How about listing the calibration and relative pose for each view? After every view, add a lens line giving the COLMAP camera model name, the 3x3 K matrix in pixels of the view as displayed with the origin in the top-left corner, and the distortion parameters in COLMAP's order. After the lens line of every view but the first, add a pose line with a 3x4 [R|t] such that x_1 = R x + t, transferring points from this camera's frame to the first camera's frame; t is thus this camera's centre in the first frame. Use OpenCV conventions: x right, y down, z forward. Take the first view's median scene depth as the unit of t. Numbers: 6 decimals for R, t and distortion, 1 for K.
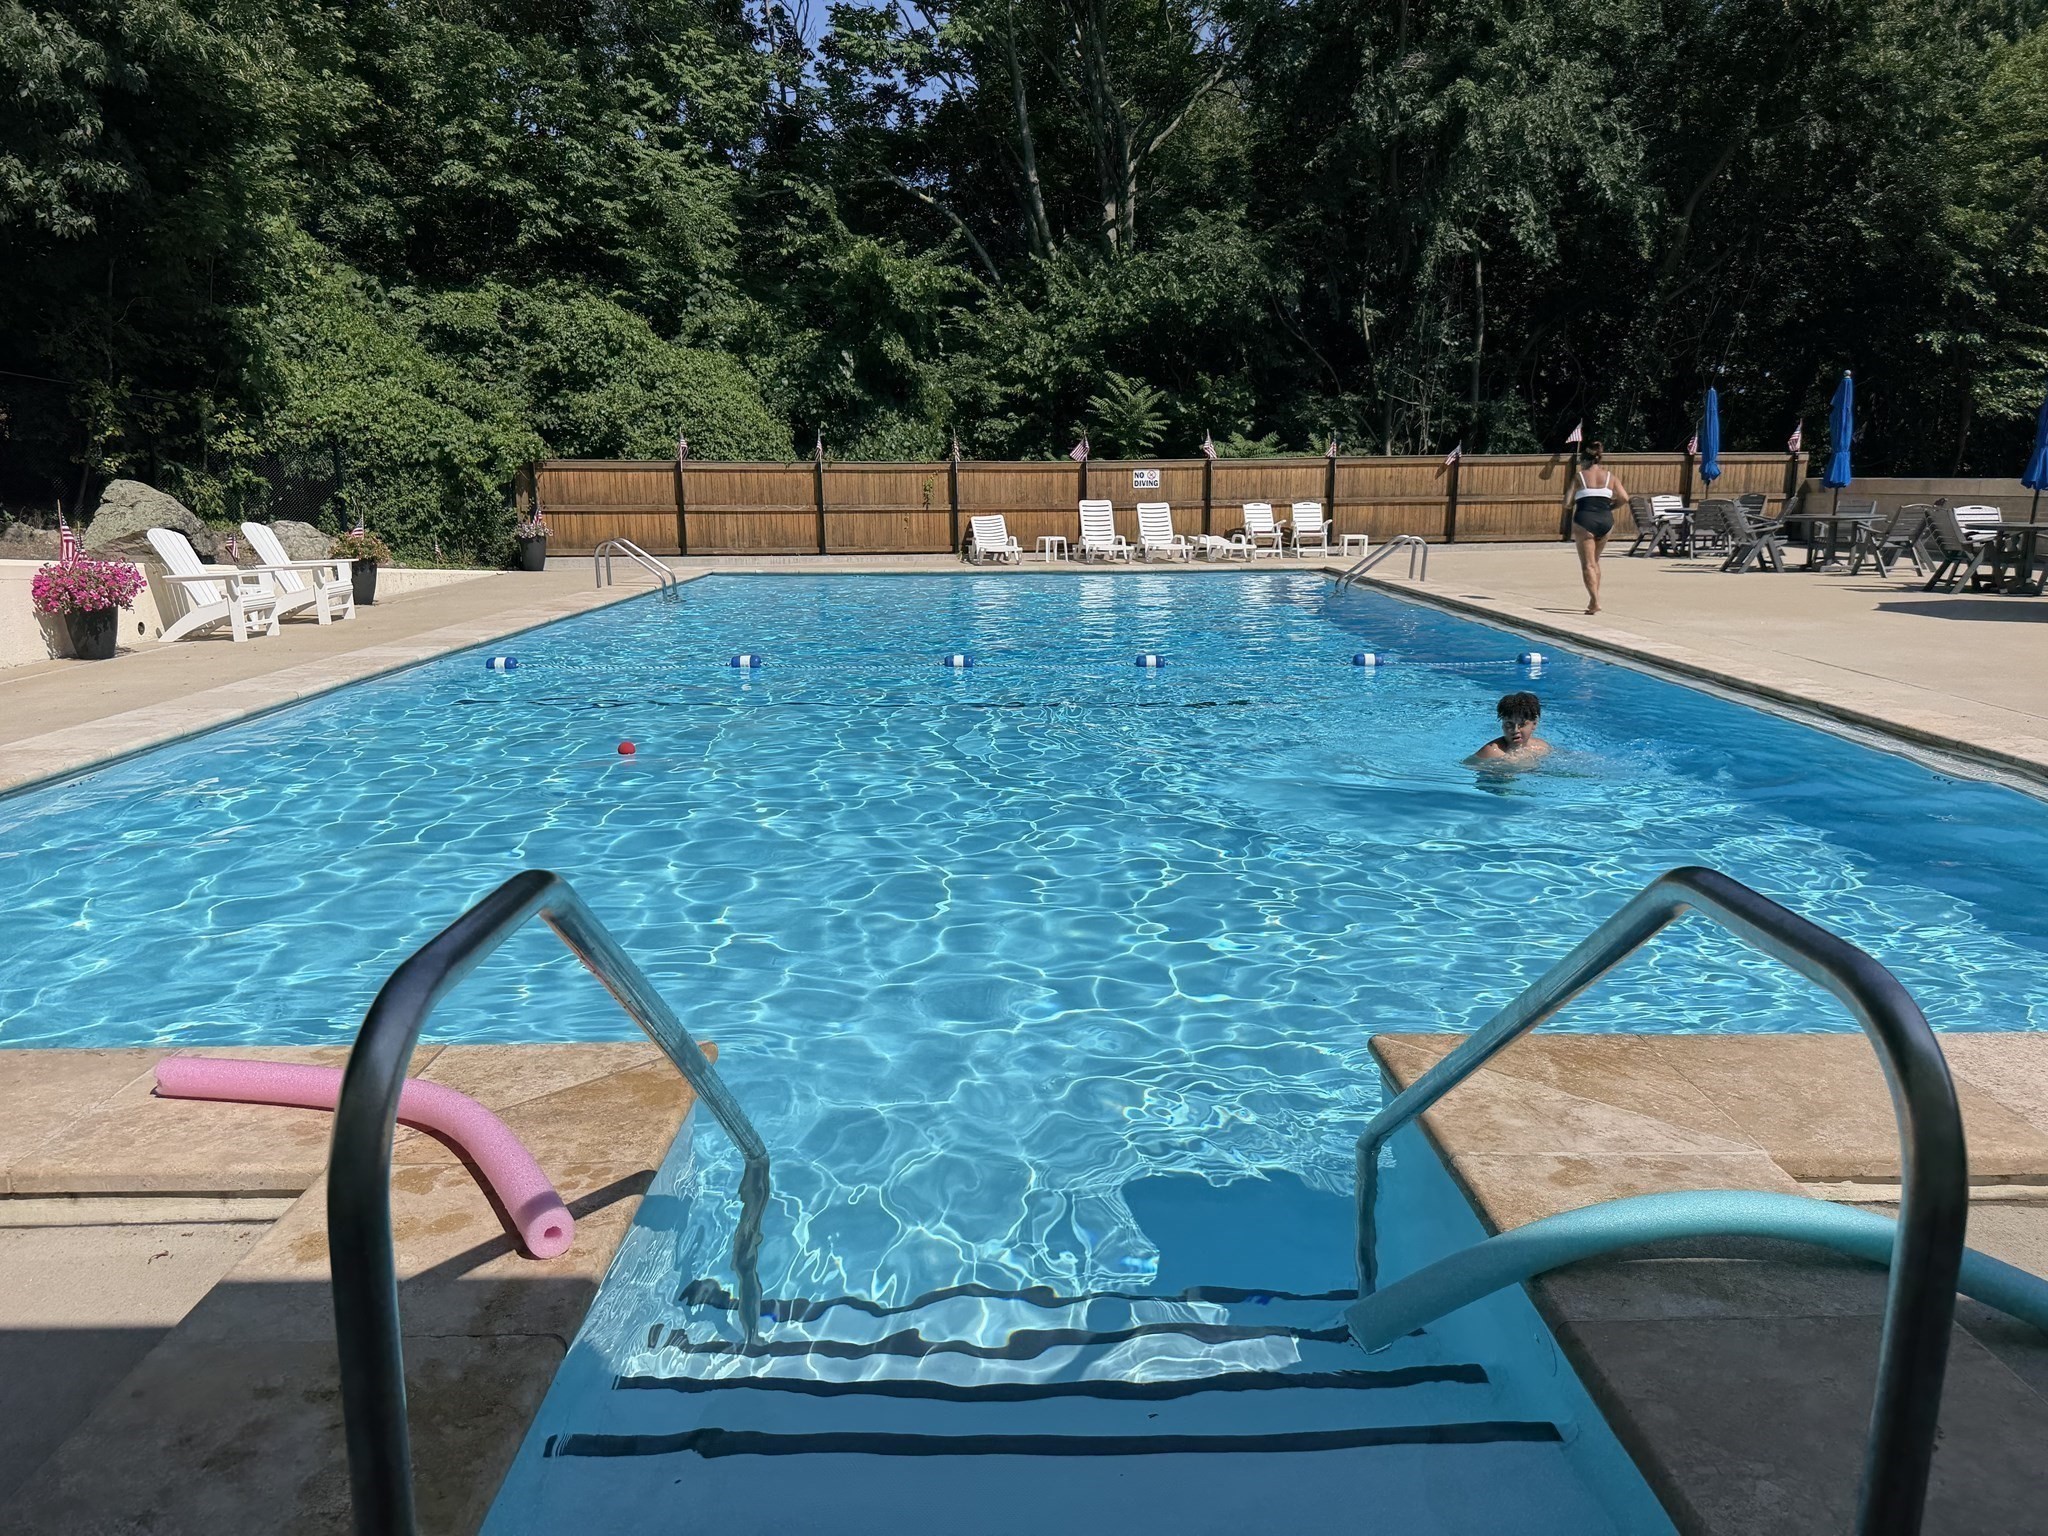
lens RADIAL K [[1455.3, 0, 1024.0], [0, 1455.3, 768.0], [0, 0, 1]] dist [0.054156, -0.056304]
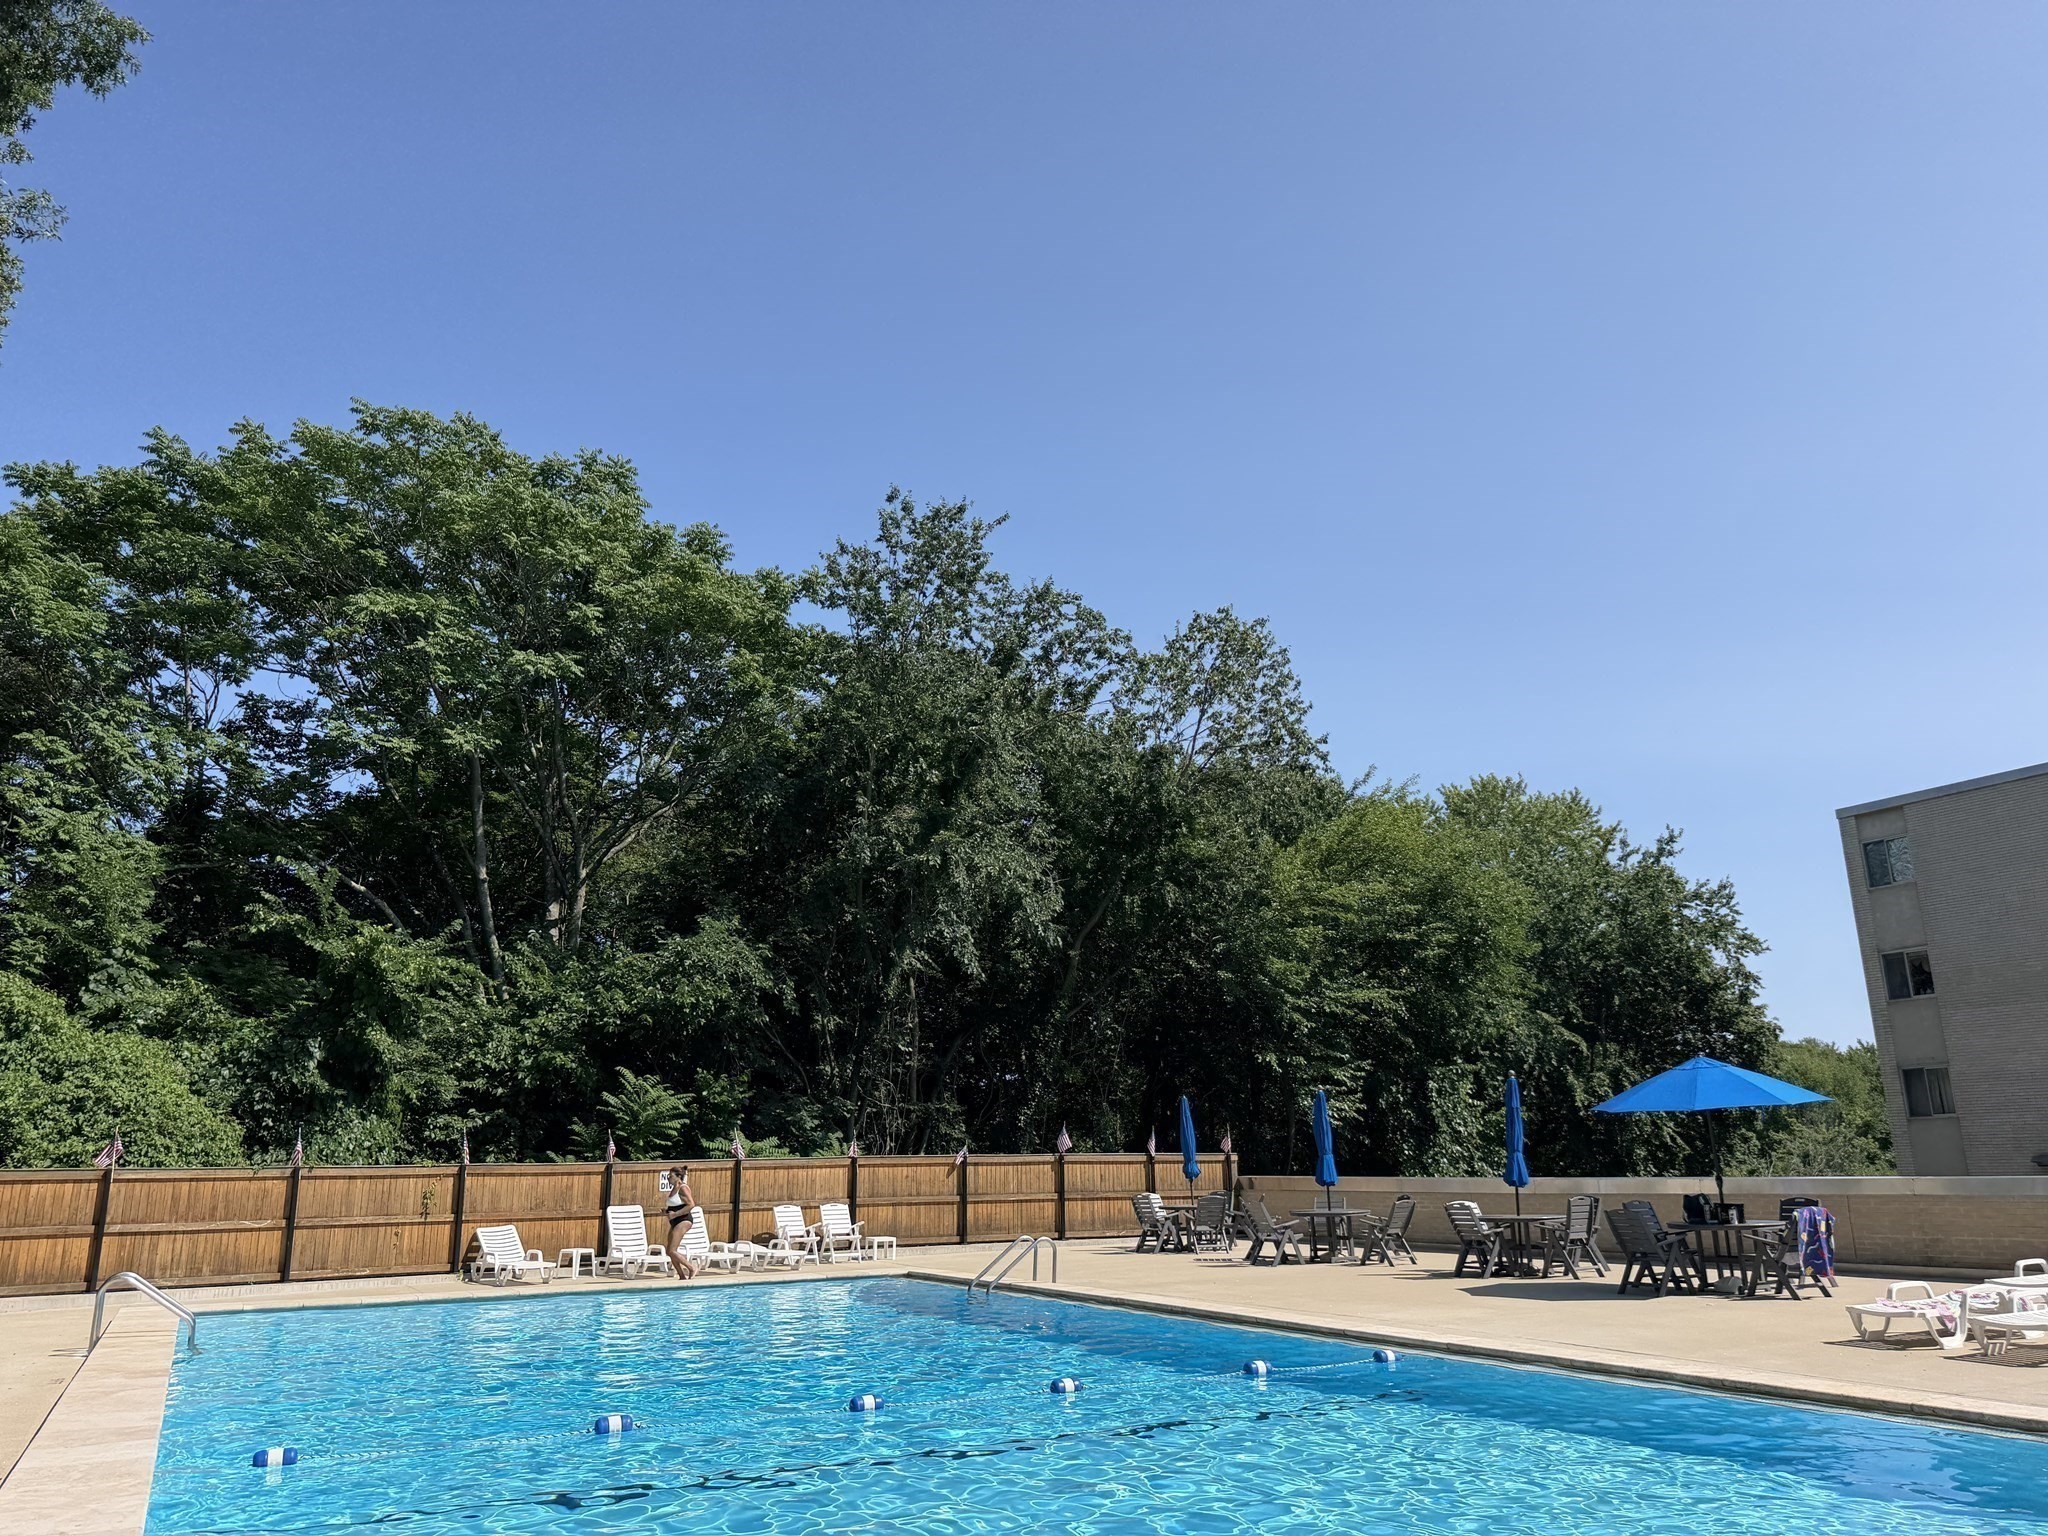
lens RADIAL K [[1455.3, 0, 1024.0], [0, 1455.3, 768.0], [0, 0, 1]] dist [0.054156, -0.056304]
pose [[0.888092, 0.115133, 0.445014, -0.165485], [0.098366, 0.898096, -0.428658, -0.009757], [-0.449018, 0.424462, 0.786266, 0.039446]]
